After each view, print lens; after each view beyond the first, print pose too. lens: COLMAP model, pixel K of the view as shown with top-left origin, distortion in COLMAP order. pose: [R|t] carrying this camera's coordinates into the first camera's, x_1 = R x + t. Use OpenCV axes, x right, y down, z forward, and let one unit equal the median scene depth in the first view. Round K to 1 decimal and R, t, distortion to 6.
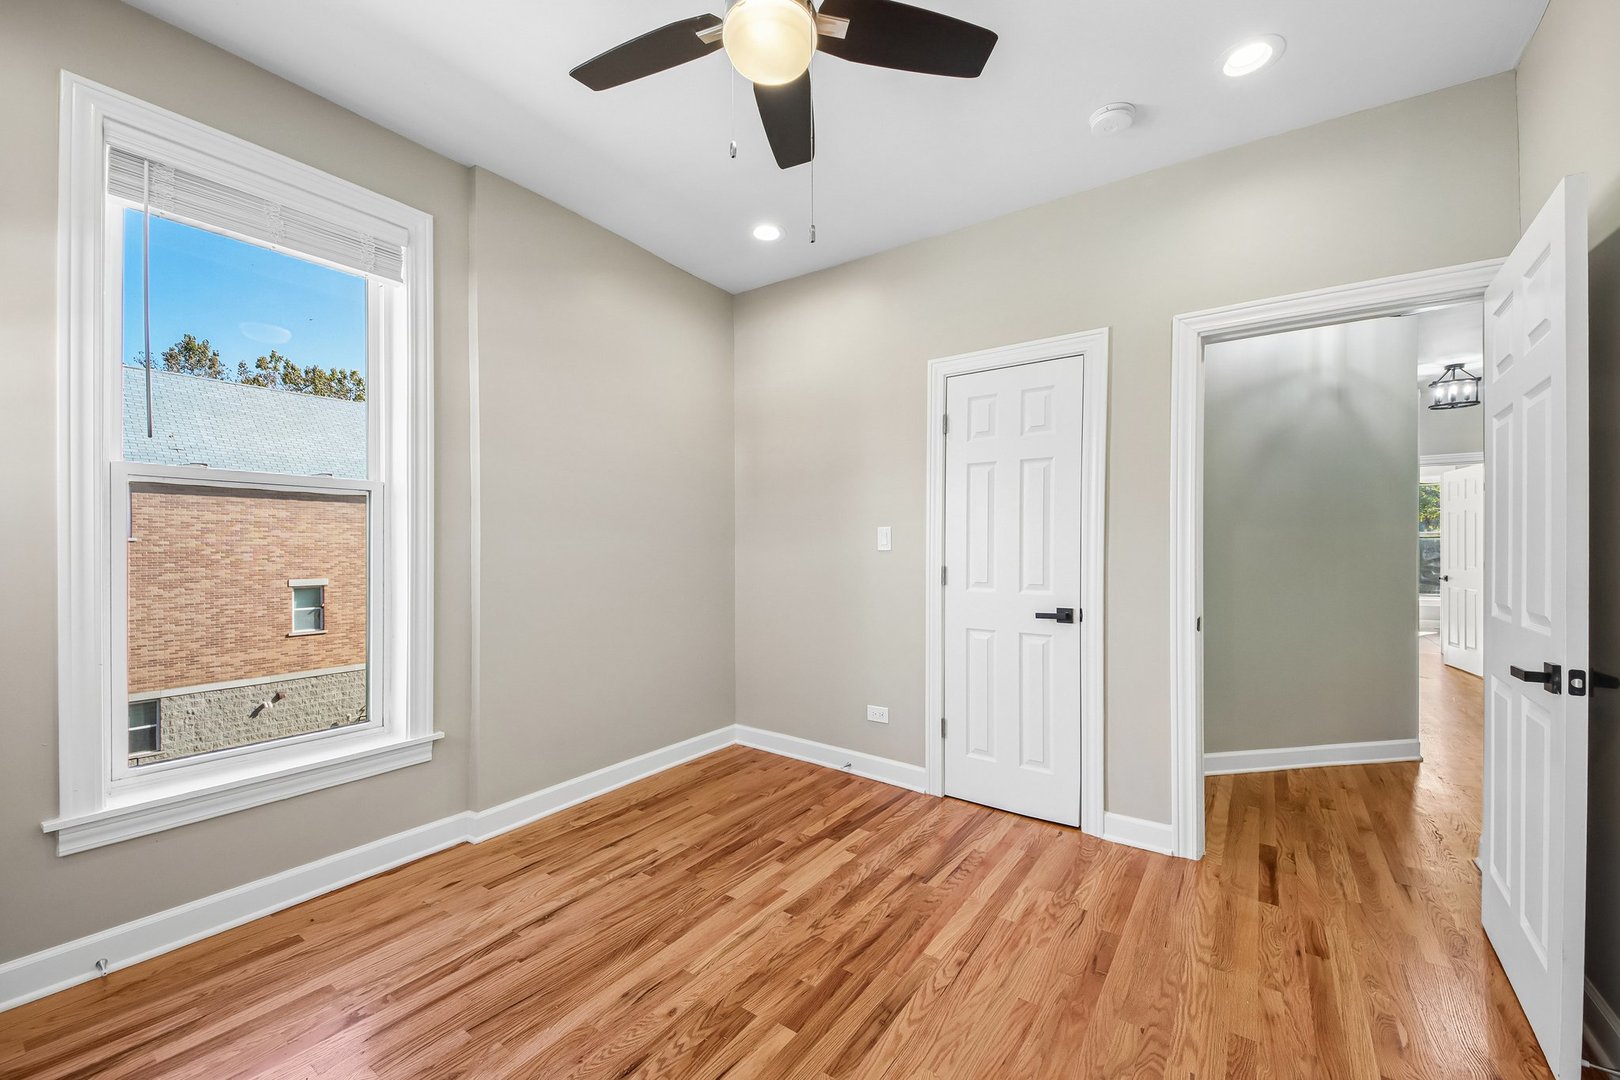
lens RADIAL K [[606.0, 0, 804.7], [0, 606.0, 547.2], [0, 0, 1]] dist [0.060103, -0.033975]
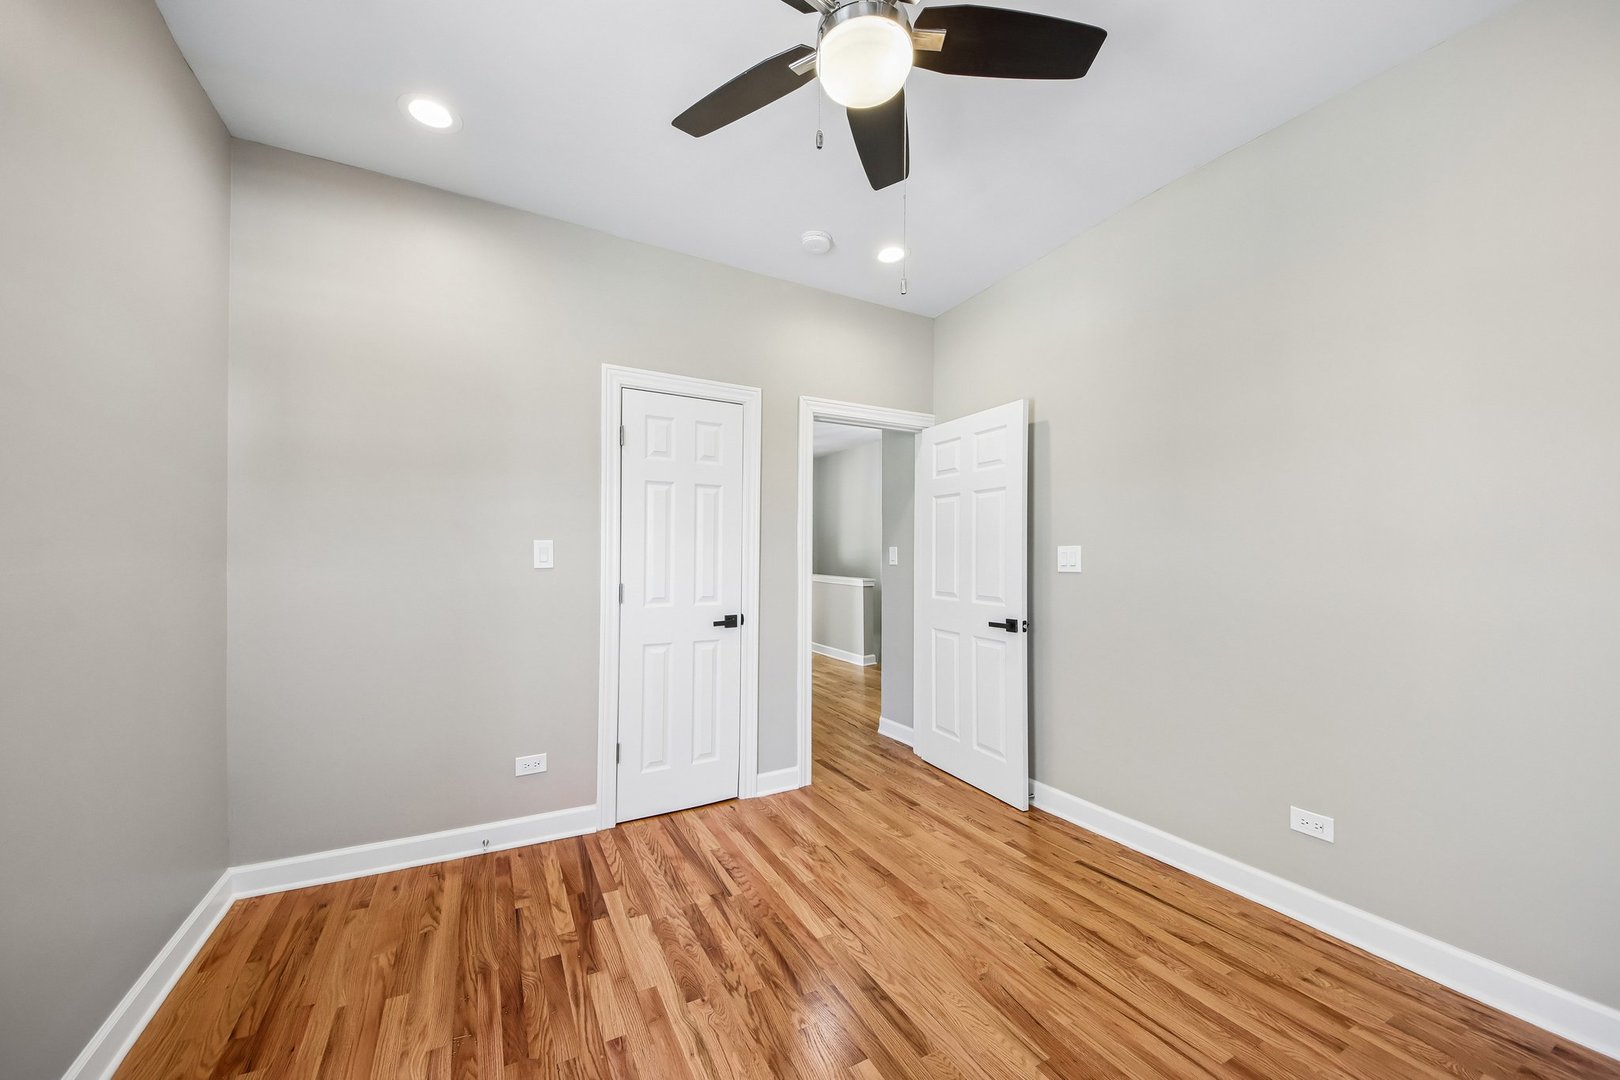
lens RADIAL K [[606.0, 0, 804.7], [0, 606.0, 547.2], [0, 0, 1]] dist [0.060103, -0.033975]
pose [[0.473554, -0.003309, 0.880758, -0.578231], [-0.003204, 0.999980, 0.005479, -0.029661], [-0.880759, -0.005417, 0.473534, 0.379793]]
